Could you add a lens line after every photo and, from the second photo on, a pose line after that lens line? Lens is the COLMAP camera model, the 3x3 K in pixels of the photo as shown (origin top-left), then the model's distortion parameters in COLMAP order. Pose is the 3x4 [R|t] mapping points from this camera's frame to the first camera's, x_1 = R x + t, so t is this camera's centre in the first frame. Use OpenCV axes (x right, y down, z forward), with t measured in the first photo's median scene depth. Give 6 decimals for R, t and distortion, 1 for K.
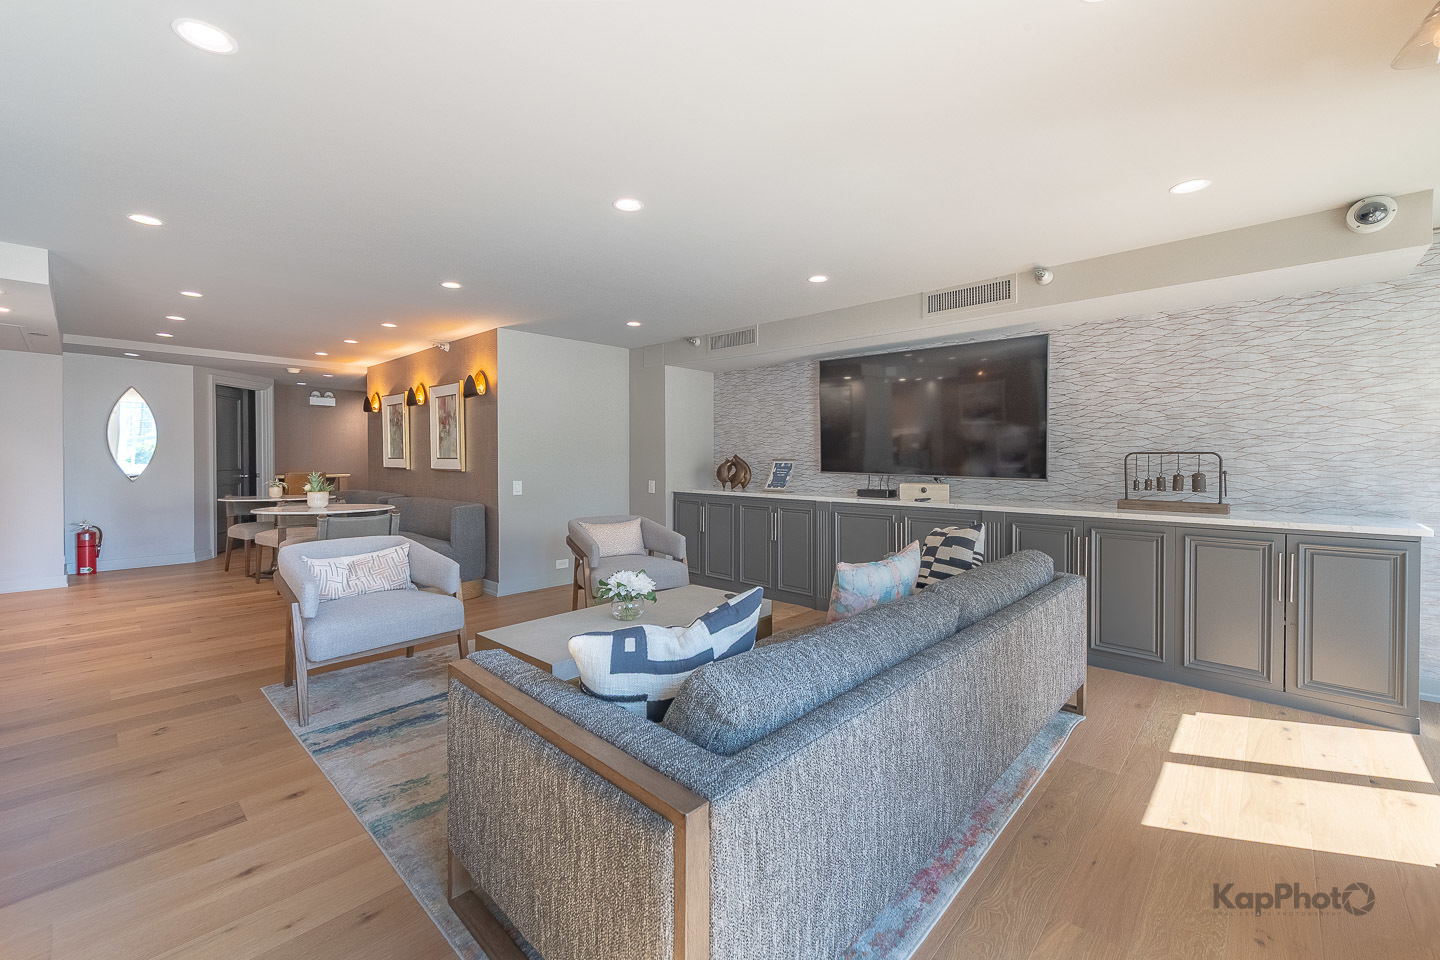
lens RADIAL K [[587.5, 0, 718.5], [0, 587.5, 460.6], [0, 0, 1]] dist [-0.000907, -0.000466]
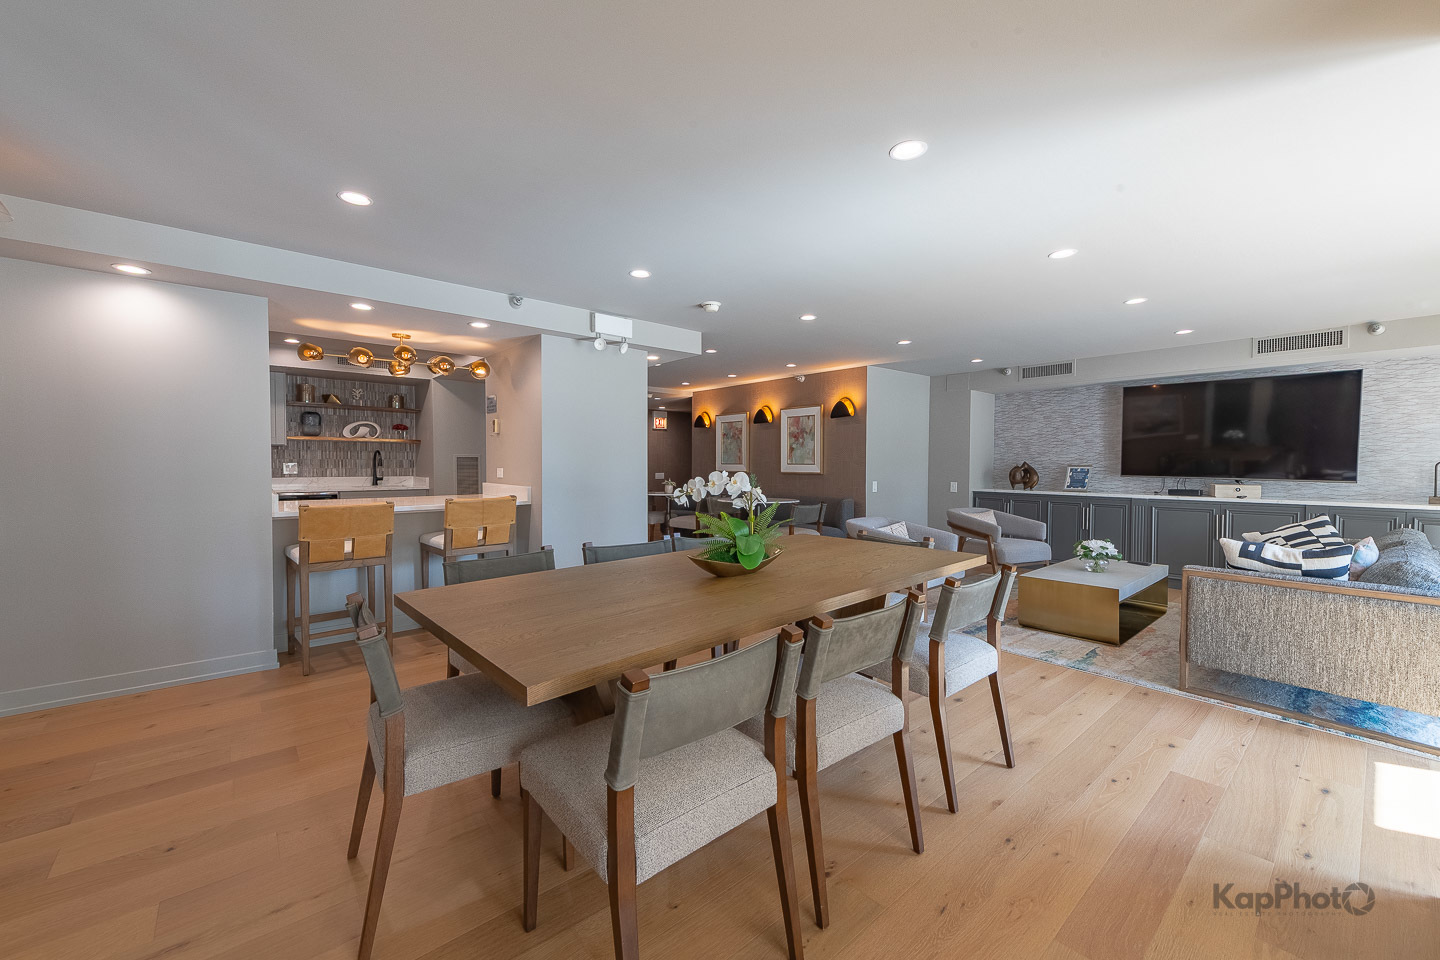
lens RADIAL K [[561.8, 0, 720.0], [0, 561.8, 480.0], [0, 0, 1]] dist [-0.044824, 0.008258]
pose [[0.987944, 0.005857, -0.154700, -0.456825], [-0.002160, 0.999708, 0.024057, 0.002412], [0.154795, -0.023433, 0.987669, -0.272848]]
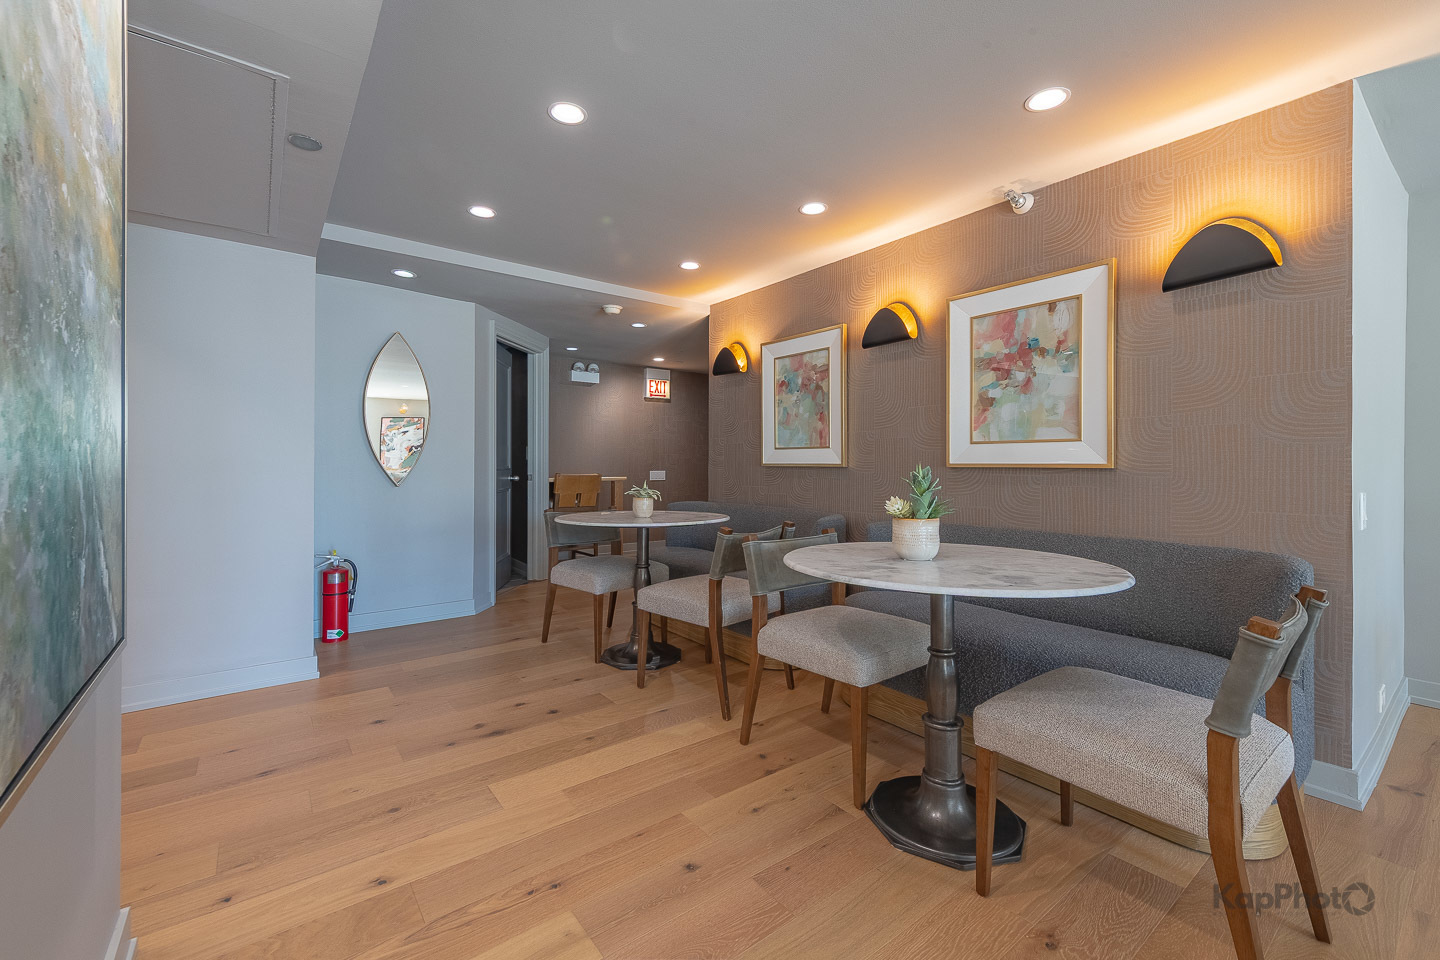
lens RADIAL K [[587.5, 0, 718.5], [0, 587.5, 460.6], [0, 0, 1]] dist [-0.000907, -0.000466]
pose [[0.985609, -0.000331, -0.169043, -0.635355], [-0.001630, 0.999933, -0.011460, 0.017841], [0.169035, 0.011570, 0.985542, 0.509508]]
